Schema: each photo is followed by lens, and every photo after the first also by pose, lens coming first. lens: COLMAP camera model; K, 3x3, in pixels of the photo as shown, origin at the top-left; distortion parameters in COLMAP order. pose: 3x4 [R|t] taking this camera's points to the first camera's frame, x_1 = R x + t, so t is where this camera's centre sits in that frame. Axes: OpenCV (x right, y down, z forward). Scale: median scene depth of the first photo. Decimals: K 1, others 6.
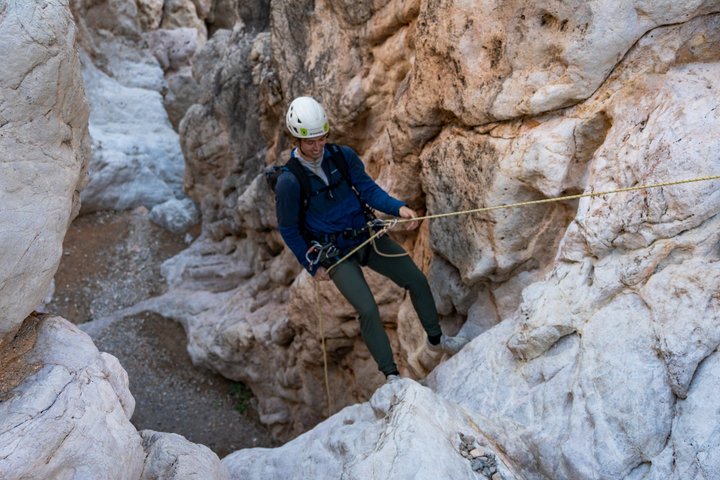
lens RADIAL K [[774.8, 0, 359.4], [0, 774.8, 239.9], [0, 0, 1]] dist [-0.004315, 0.000000]
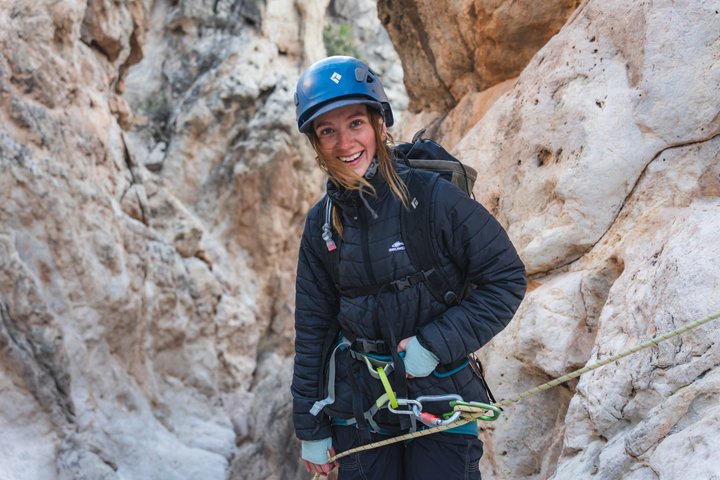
lens RADIAL K [[964.1, 0, 357.8], [0, 964.1, 242.4], [0, 0, 1]] dist [0.000677, 0.000000]
pose [[0.984719, 0.028713, -0.171765, 0.173431], [-0.105532, 0.882975, -0.457404, 0.217660], [0.138530, 0.468542, 0.872512, 0.092387]]
